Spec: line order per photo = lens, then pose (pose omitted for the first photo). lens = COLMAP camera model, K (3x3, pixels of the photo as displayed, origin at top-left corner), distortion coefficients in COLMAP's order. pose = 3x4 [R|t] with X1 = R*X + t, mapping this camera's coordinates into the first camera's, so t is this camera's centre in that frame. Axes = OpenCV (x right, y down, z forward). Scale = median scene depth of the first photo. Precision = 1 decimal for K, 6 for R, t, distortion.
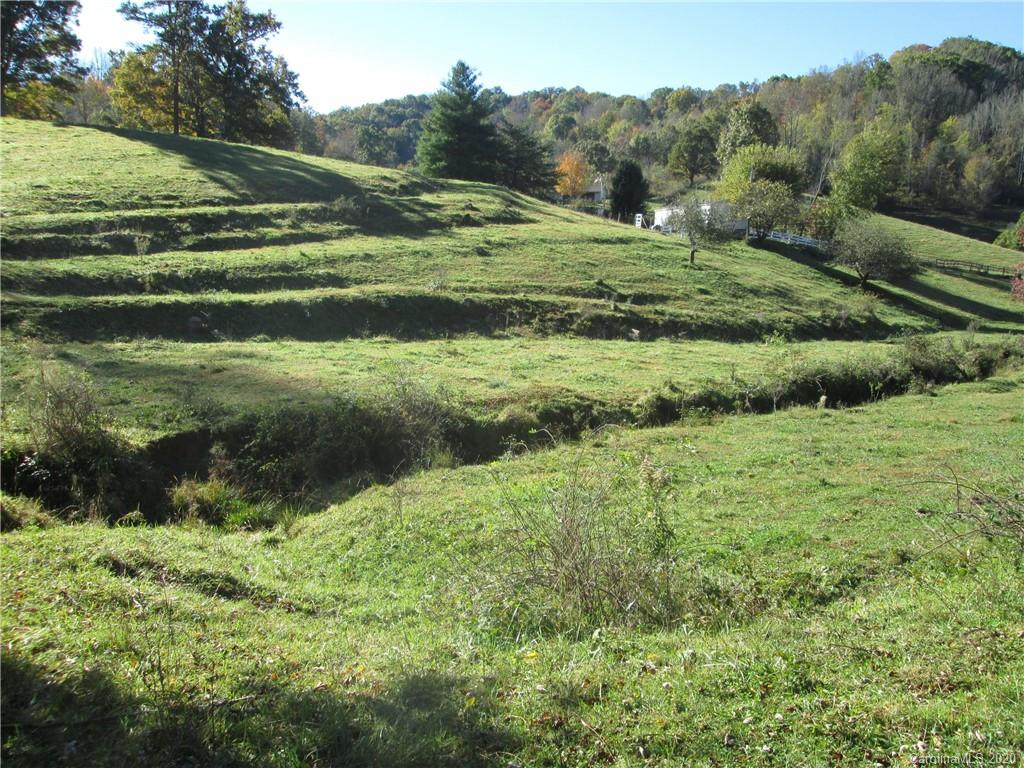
lens RADIAL K [[842.0, 0, 511.6], [0, 842.0, 384.1], [0, 0, 1]] dist [-0.015485, -0.001354]
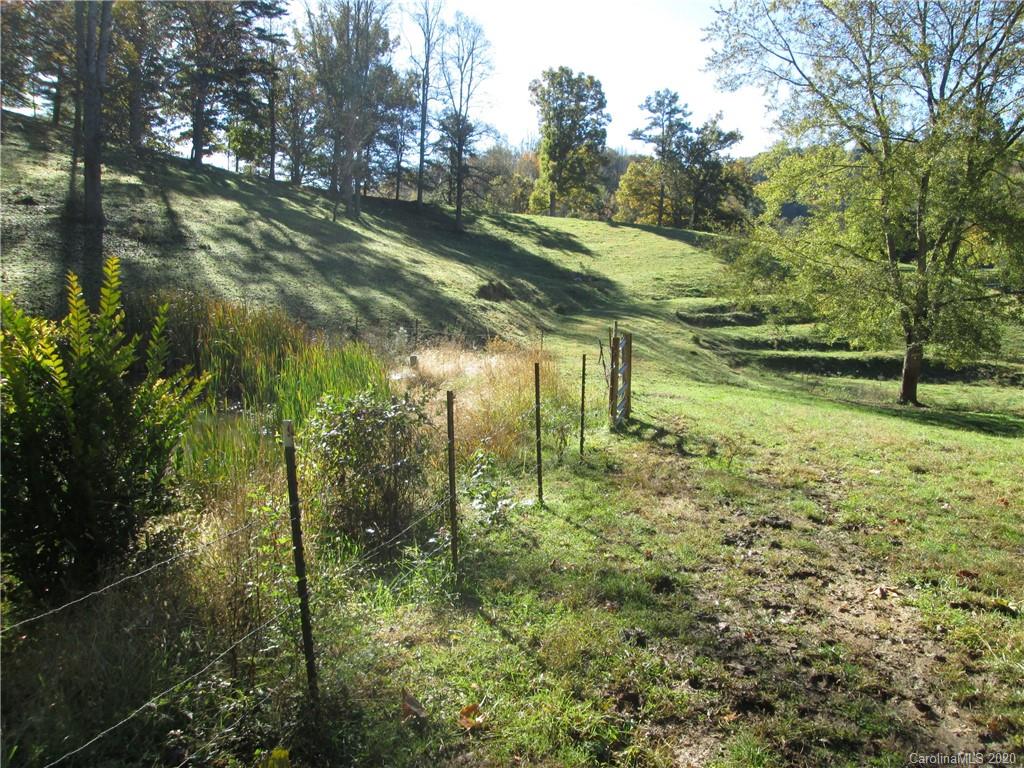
lens RADIAL K [[842.0, 0, 512.7], [0, 842.0, 383.1], [0, 0, 1]] dist [-0.015485, -0.001354]
pose [[0.920132, 0.070199, -0.385266, -0.204659], [-0.089770, 0.995415, -0.033023, 0.074240], [0.381182, 0.064970, 0.922214, -0.861513]]
